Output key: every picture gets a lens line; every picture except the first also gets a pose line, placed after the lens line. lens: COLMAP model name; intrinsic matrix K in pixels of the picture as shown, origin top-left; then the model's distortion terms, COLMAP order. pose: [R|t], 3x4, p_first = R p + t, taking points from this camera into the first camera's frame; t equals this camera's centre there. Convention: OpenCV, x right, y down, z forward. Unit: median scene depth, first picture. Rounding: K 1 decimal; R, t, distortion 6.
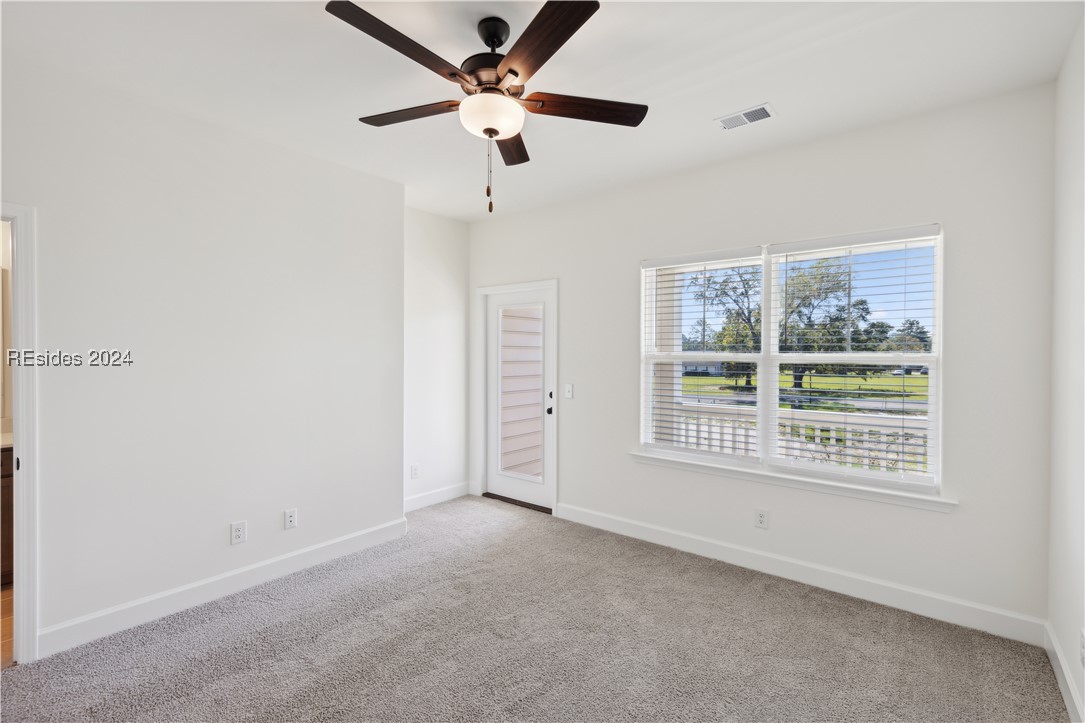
lens RADIAL K [[491.8, 0, 540.3], [0, 491.8, 356.8], [0, 0, 1]] dist [0.004168, 0.000738]
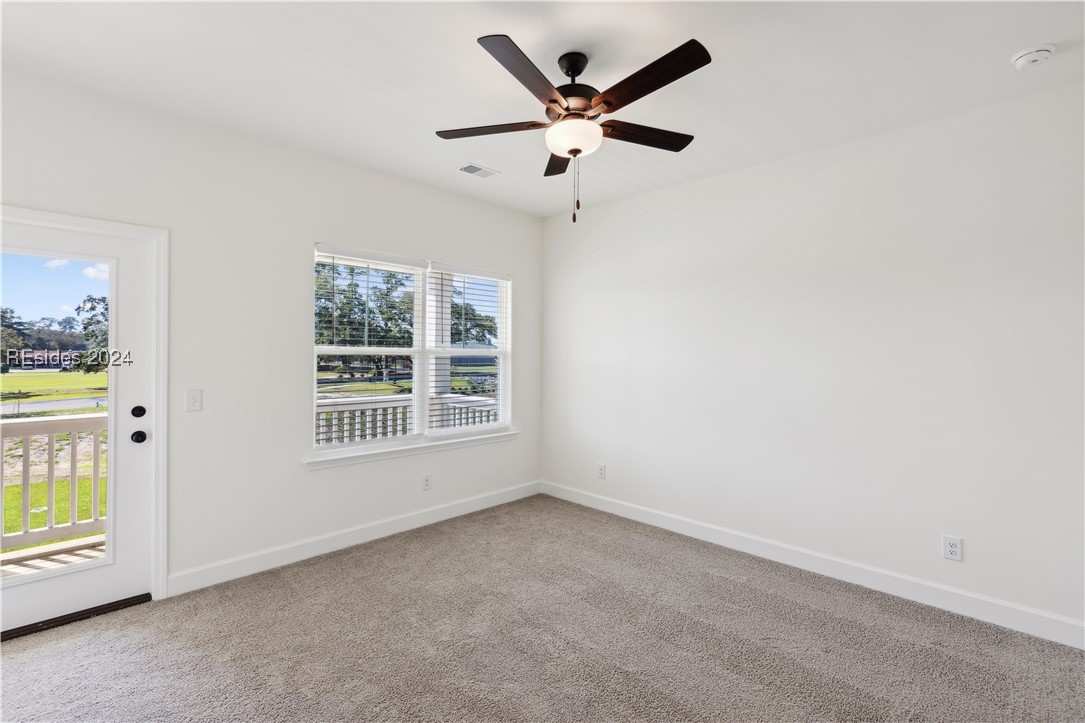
lens RADIAL K [[496.1, 0, 545.9], [0, 496.1, 350.1], [0, 0, 1]] dist [0.002028, 0.000489]
pose [[0.082706, 0.004230, 0.996565, -0.741691], [-0.001731, 0.999990, -0.004101, 0.002600], [-0.996573, -0.001386, 0.082712, 0.579185]]
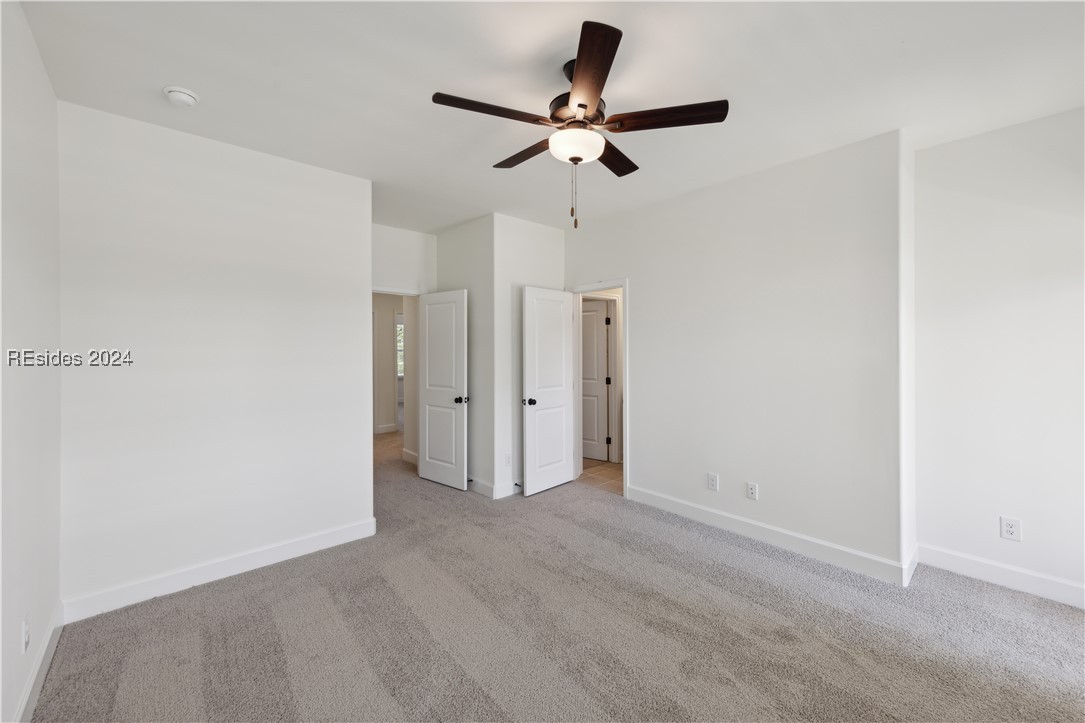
lens RADIAL K [[428.5, 0, 542.6], [0, 428.5, 346.8], [0, 0, 1]] dist [0.000825, 0.000114]
pose [[-0.157034, -0.002591, -0.987590, 0.542886], [-0.005646, 0.999983, -0.001726, -0.005438], [0.987577, 0.005305, -0.157046, 0.641450]]
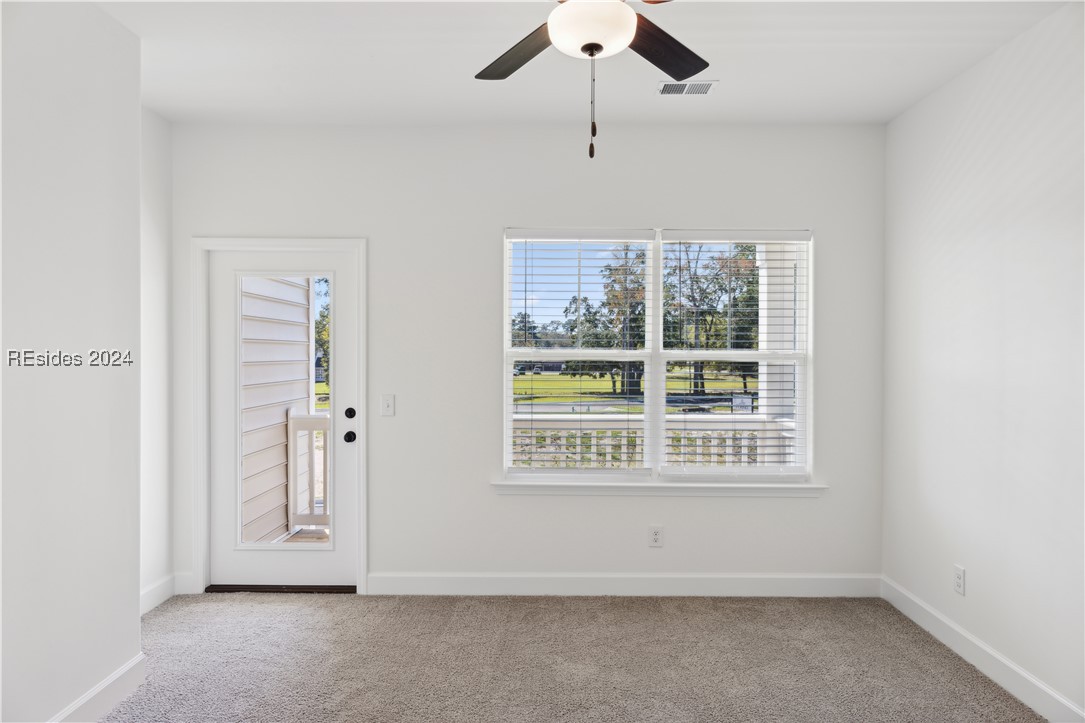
lens RADIAL K [[702.8, 0, 543.3], [0, 702.8, 353.4], [0, 0, 1]] dist [0.002707, 0.000166]
pose [[0.777268, -0.001472, 0.629168, -0.488450], [0.002886, 0.999995, -0.001225, -0.000282], [-0.629163, 0.002768, 0.777268, 0.137015]]
